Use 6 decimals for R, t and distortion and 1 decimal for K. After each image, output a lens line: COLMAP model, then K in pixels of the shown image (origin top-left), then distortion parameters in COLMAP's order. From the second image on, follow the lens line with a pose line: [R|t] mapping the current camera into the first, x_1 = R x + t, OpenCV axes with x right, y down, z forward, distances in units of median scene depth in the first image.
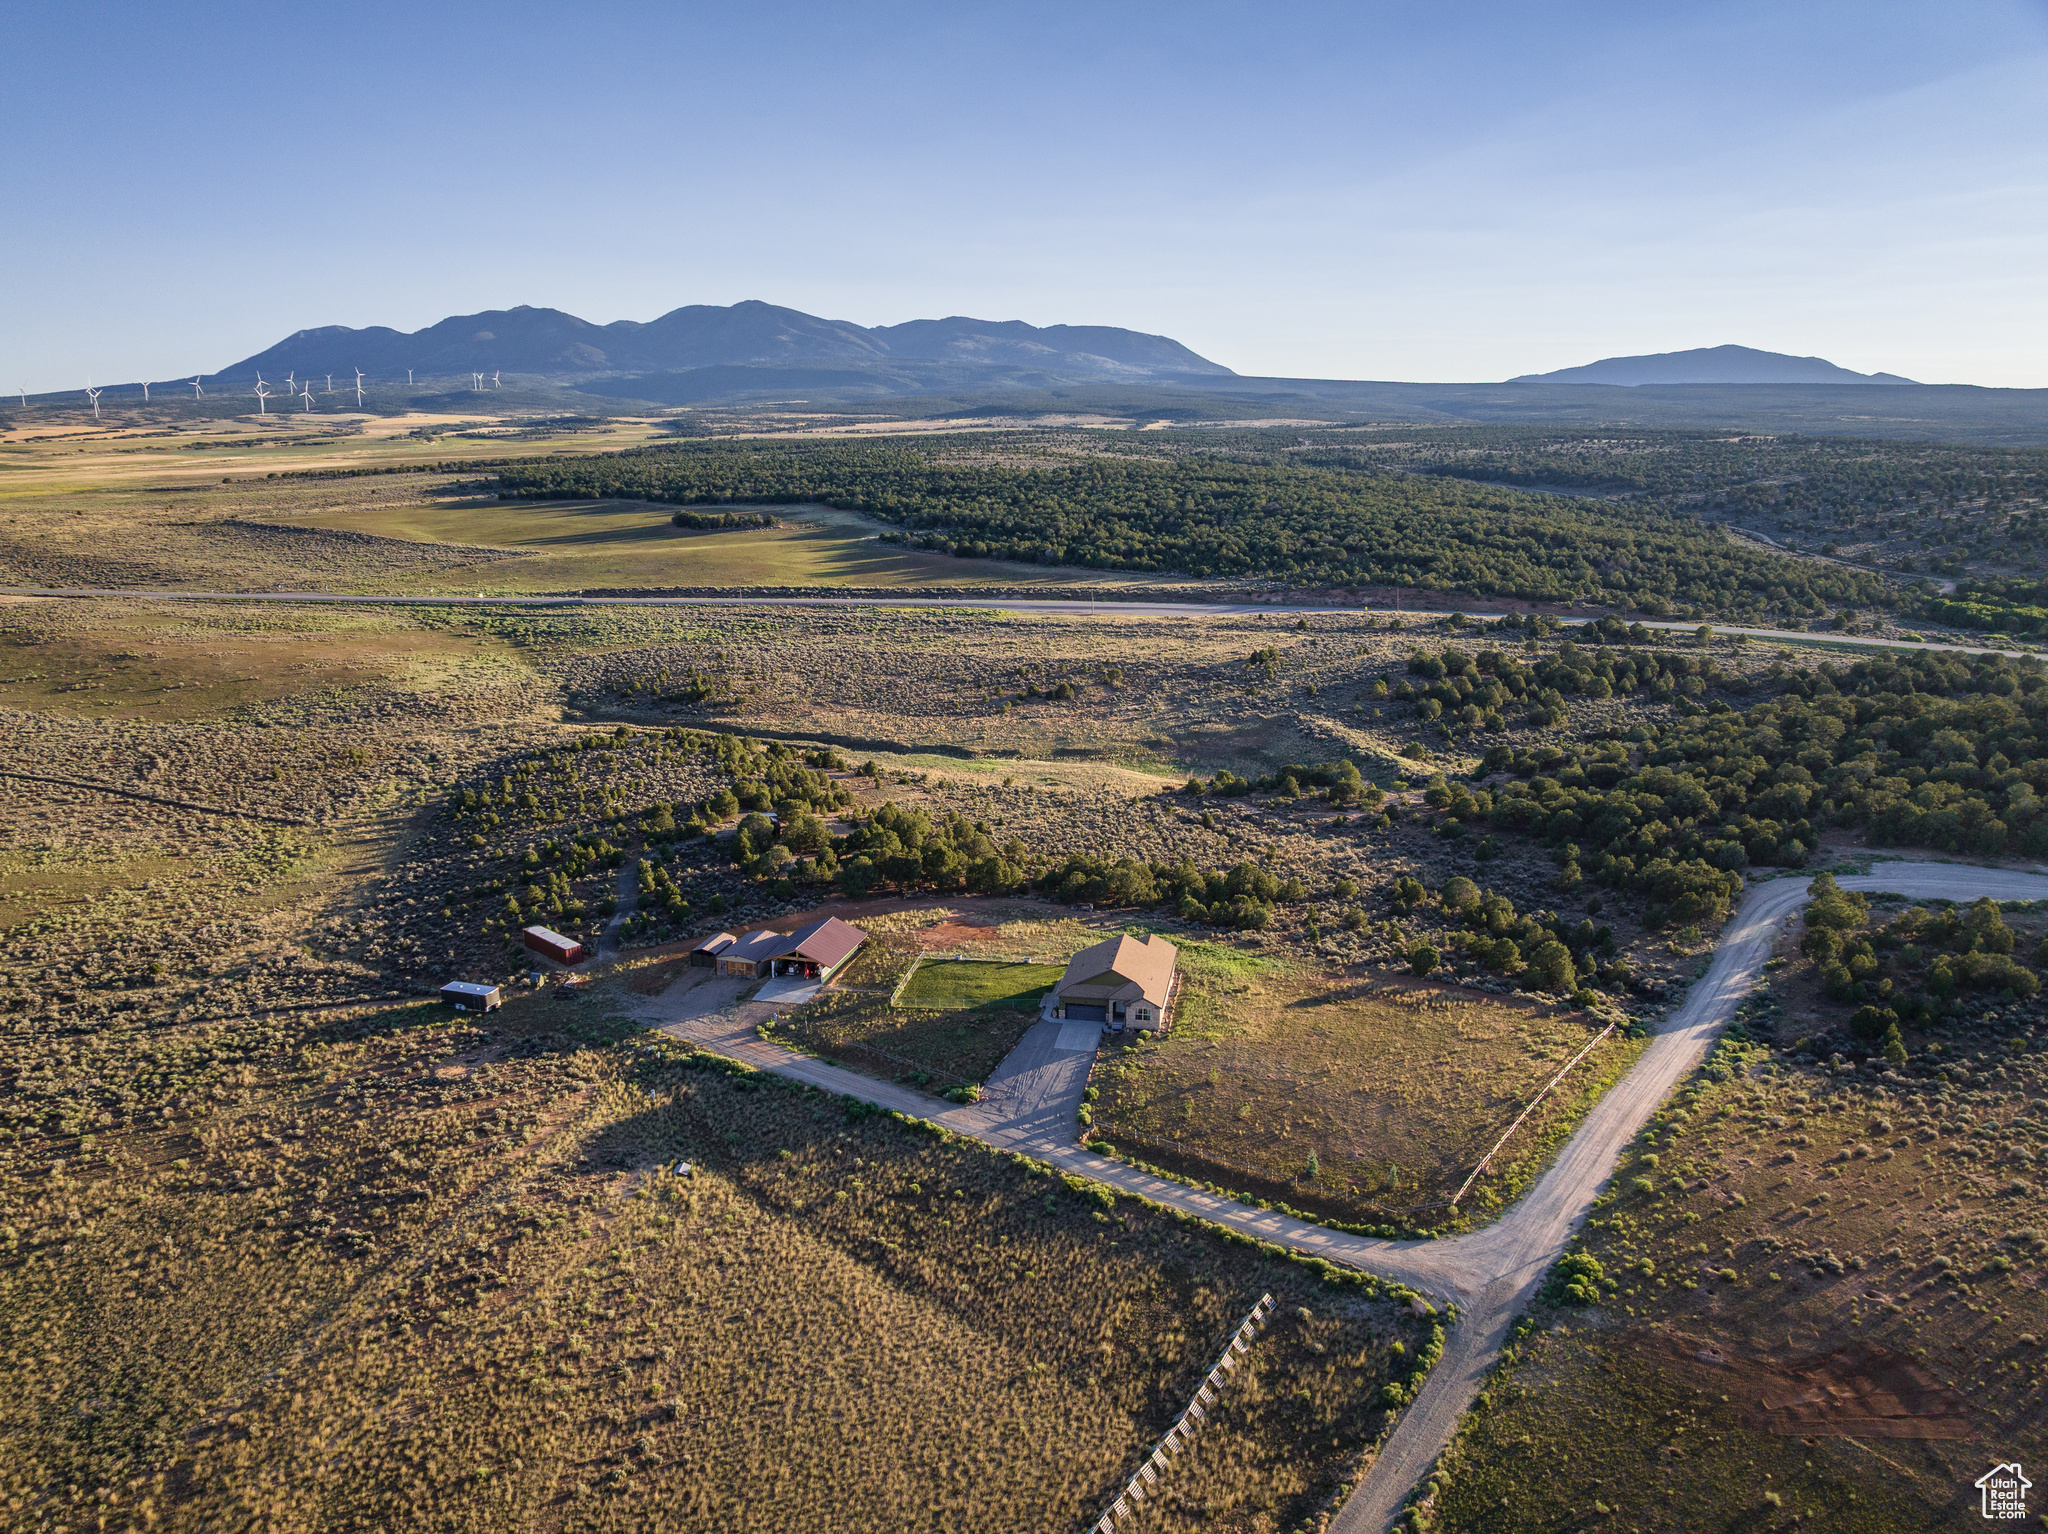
lens RADIAL K [[1446.7, 0, 1011.2], [0, 1446.7, 771.1], [0, 0, 1]] dist [-0.045491, 0.016797]
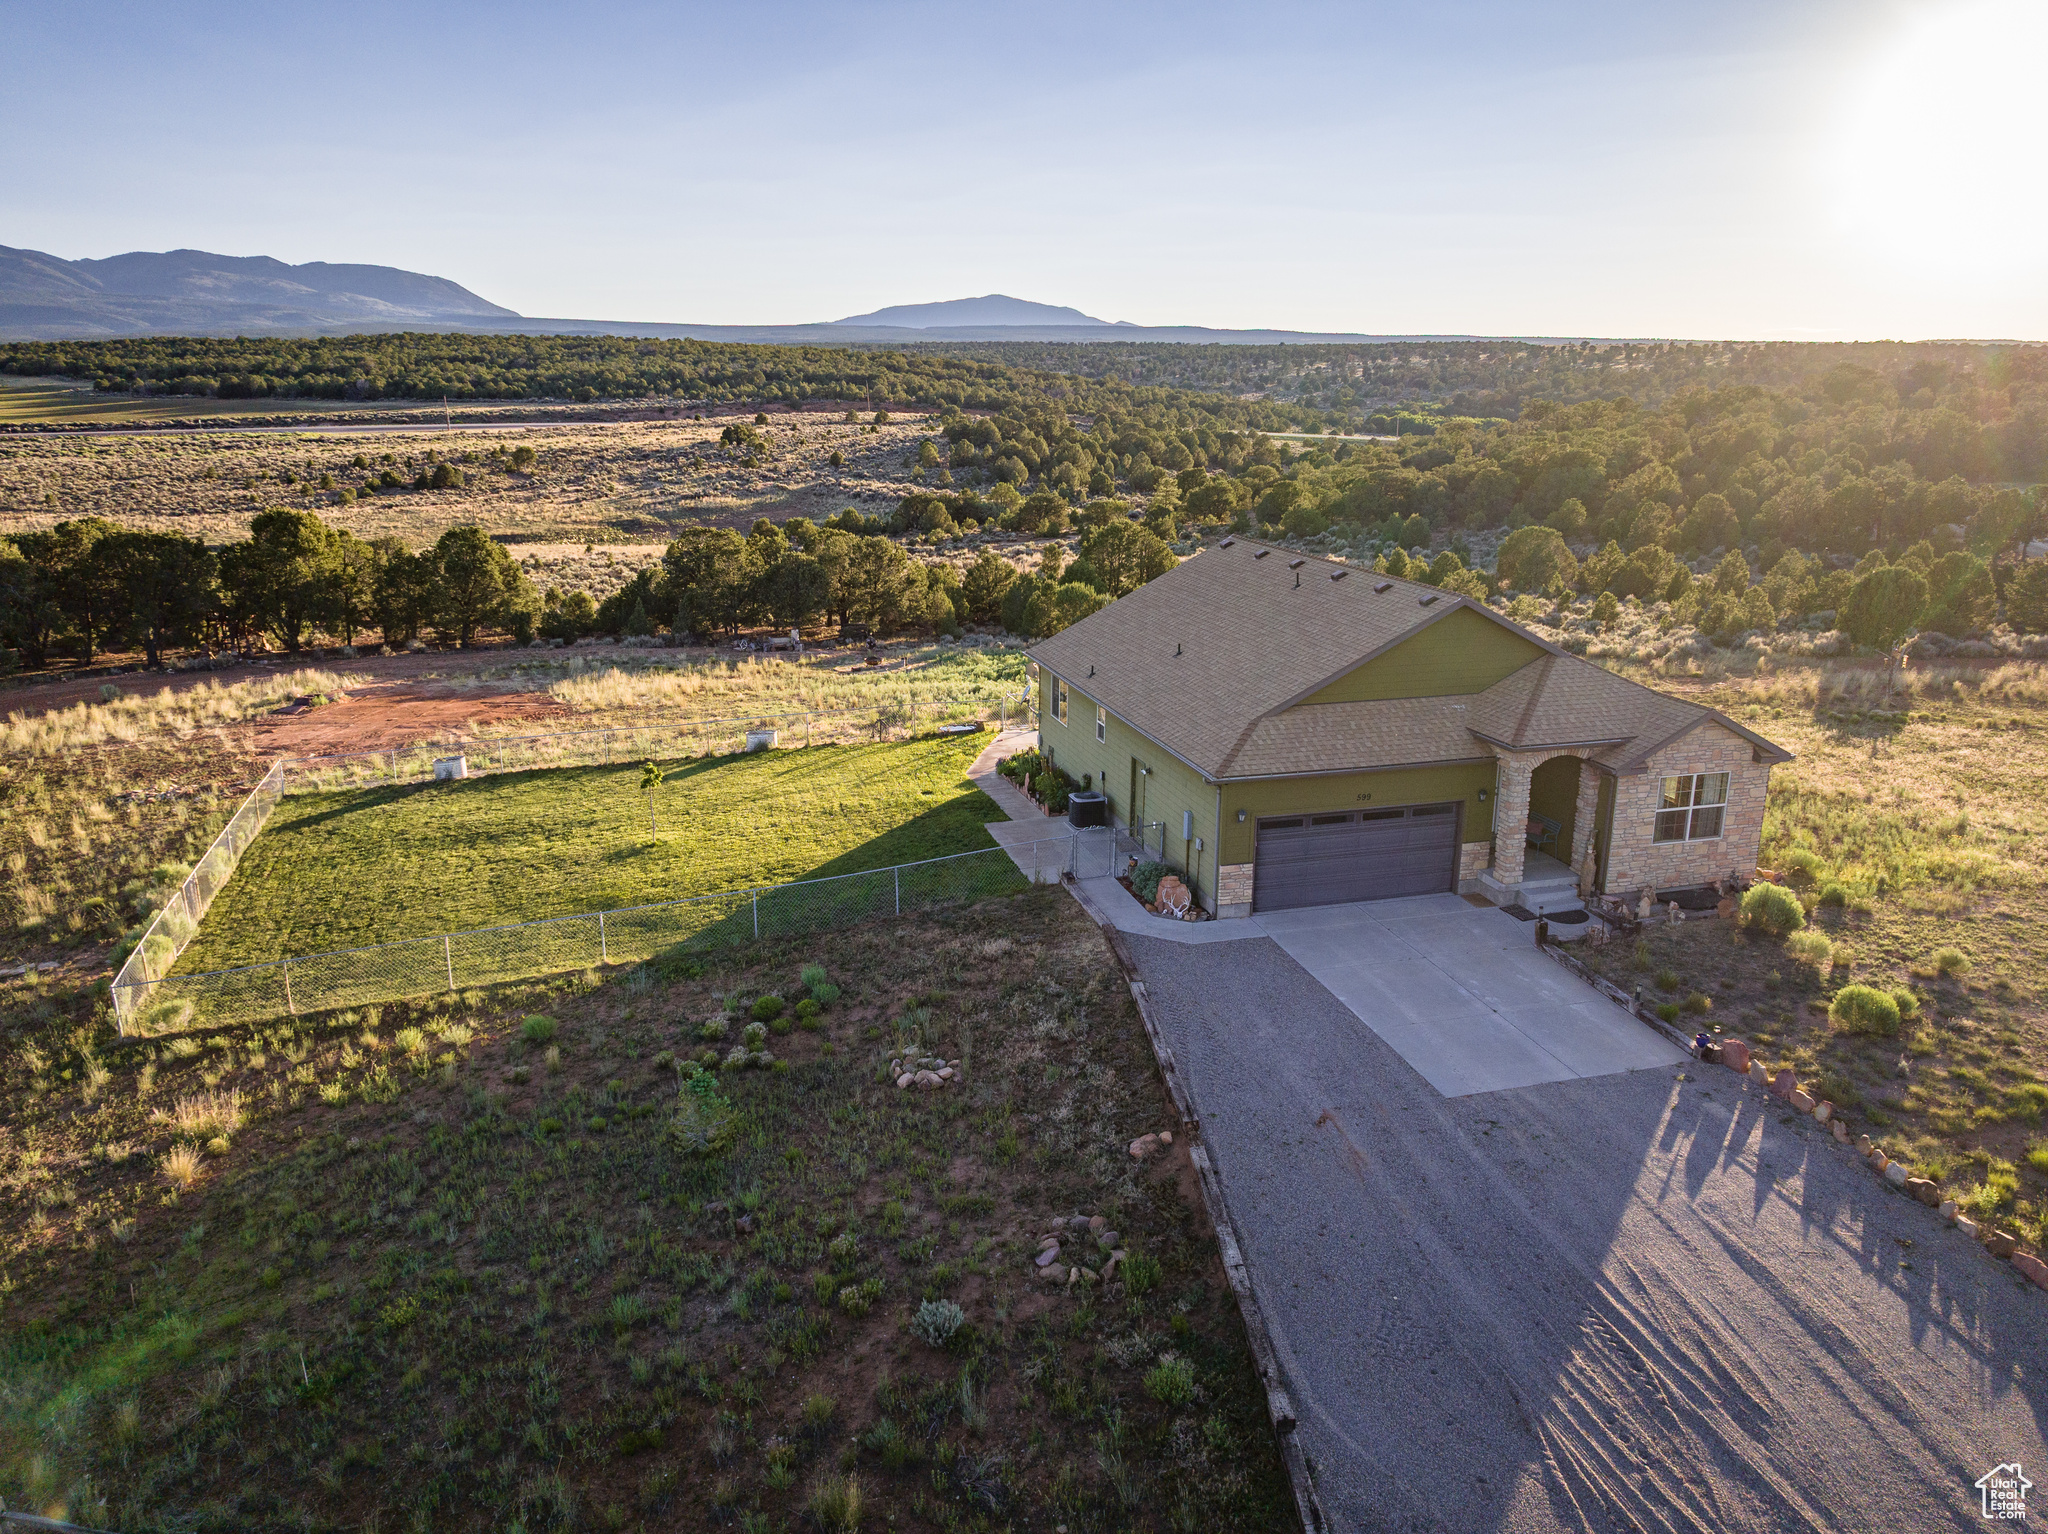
lens RADIAL K [[1446.7, 0, 1018.0], [0, 1446.7, 775.0], [0, 0, 1]] dist [-0.045491, 0.016797]
pose [[0.892550, -0.118990, 0.434966, -0.026215], [0.104020, 0.992873, 0.058161, 0.059533], [-0.438786, -0.006666, 0.898567, 0.358886]]
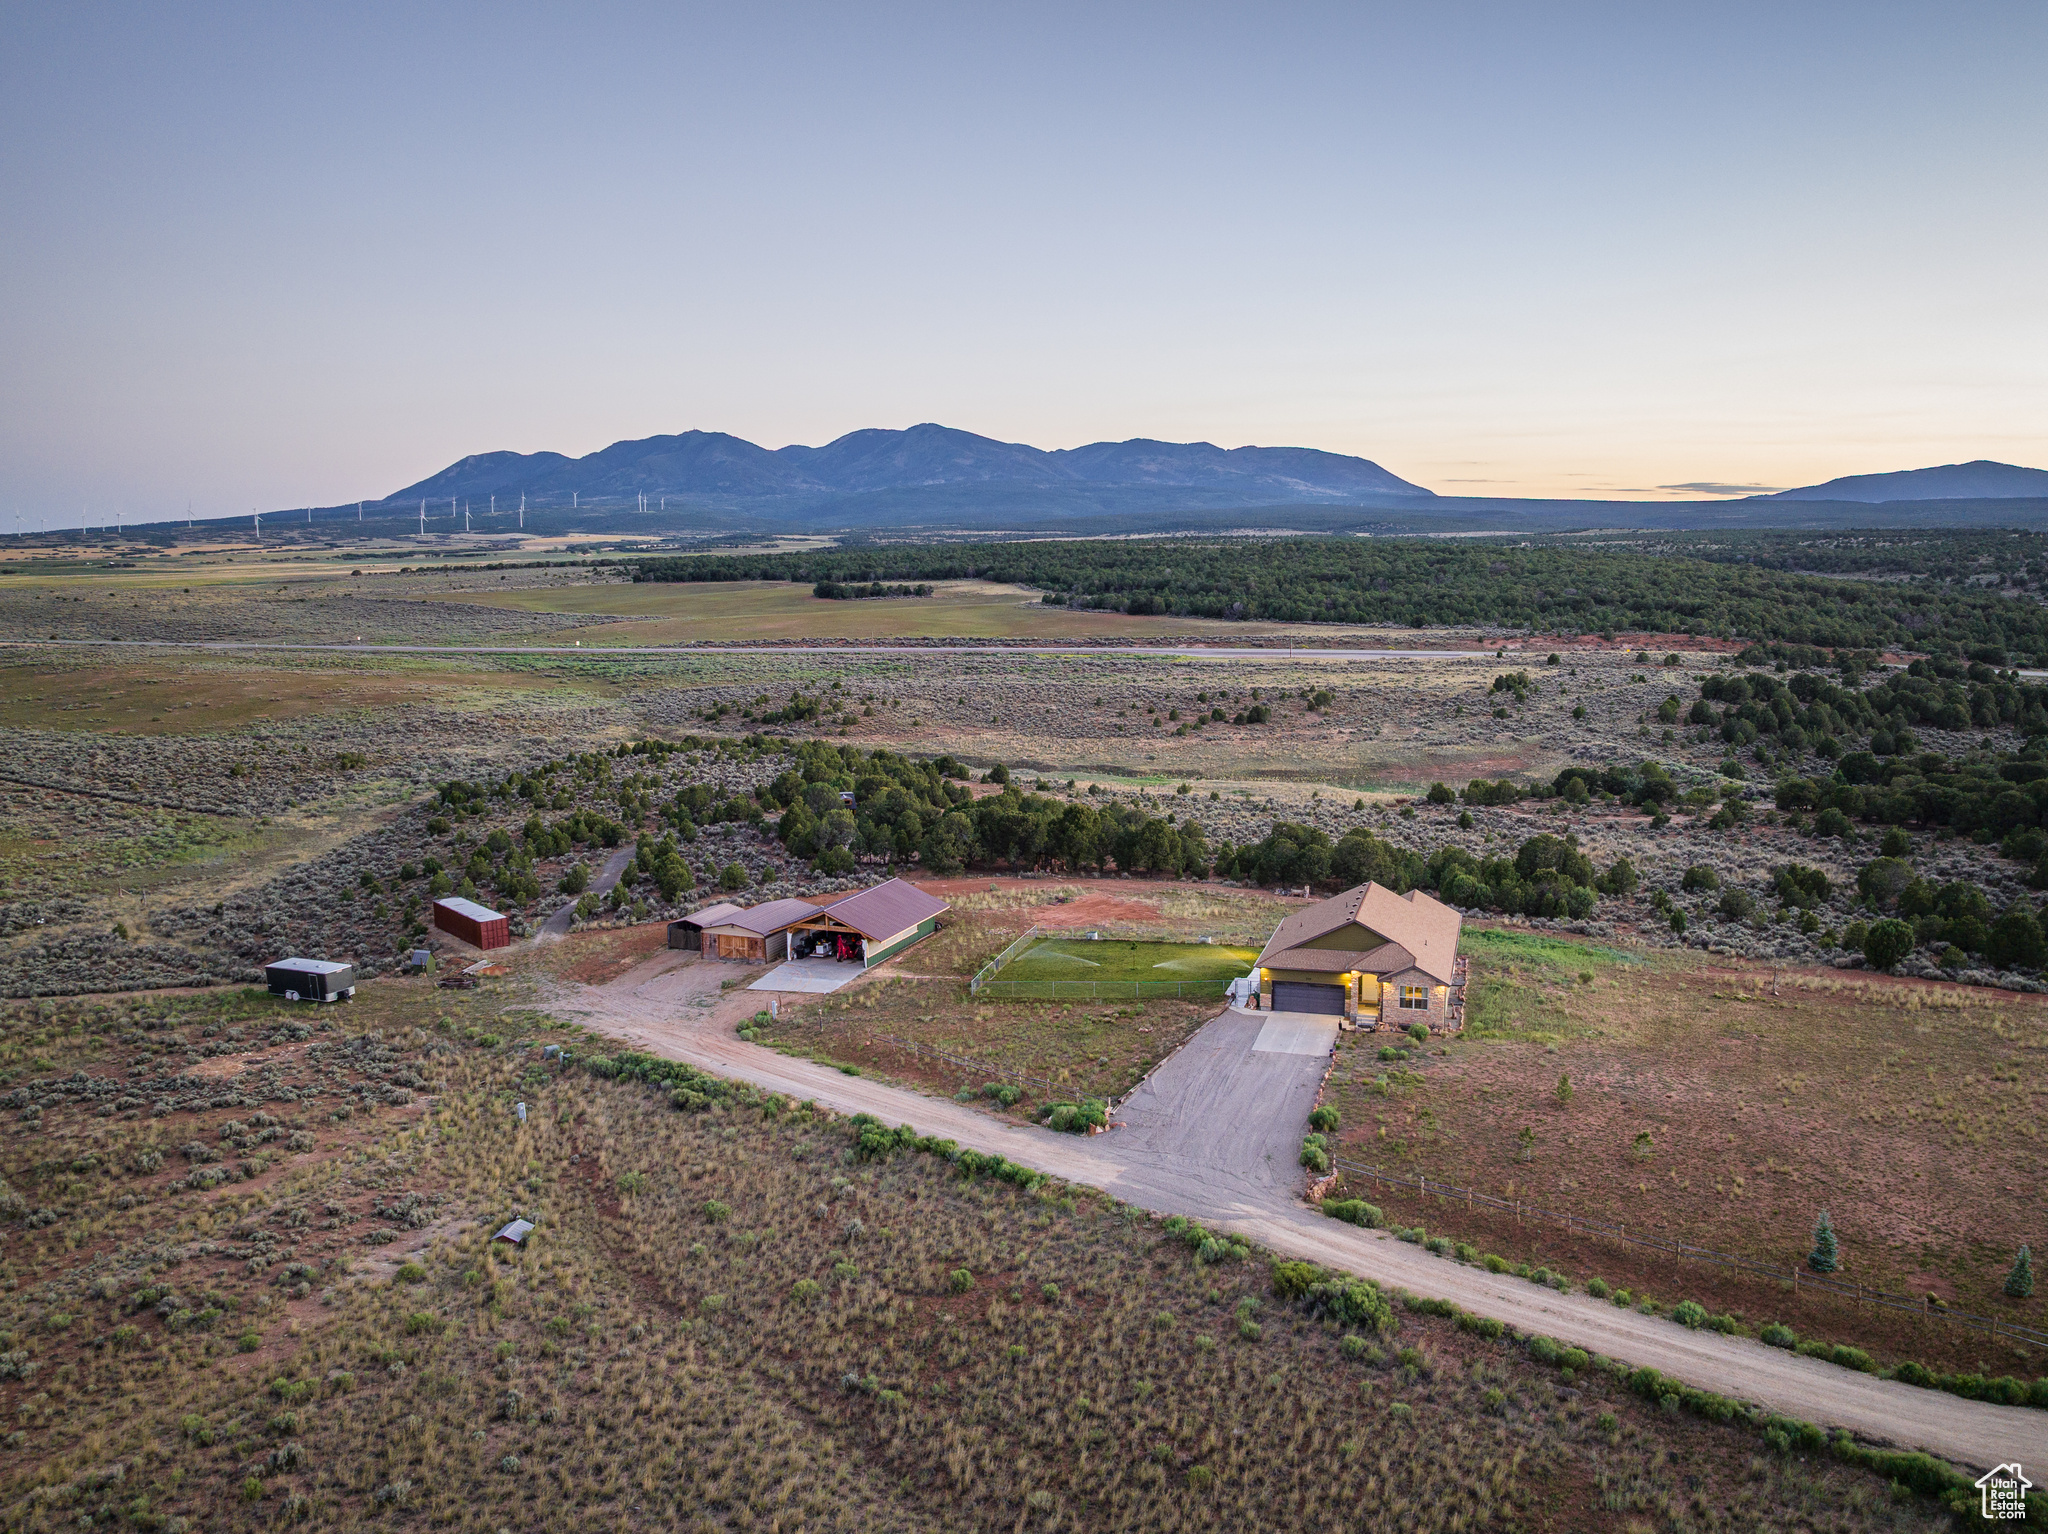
lens RADIAL K [[1551.7, 0, 1079.4], [0, 1551.7, 761.1], [0, 0, 1]] dist [-0.041302, 0.007107]
pose [[0.997164, 0.006453, -0.074976, 0.003041], [-0.014112, 0.994677, -0.102075, 0.057841], [0.073918, 0.102843, 0.991947, 0.161931]]
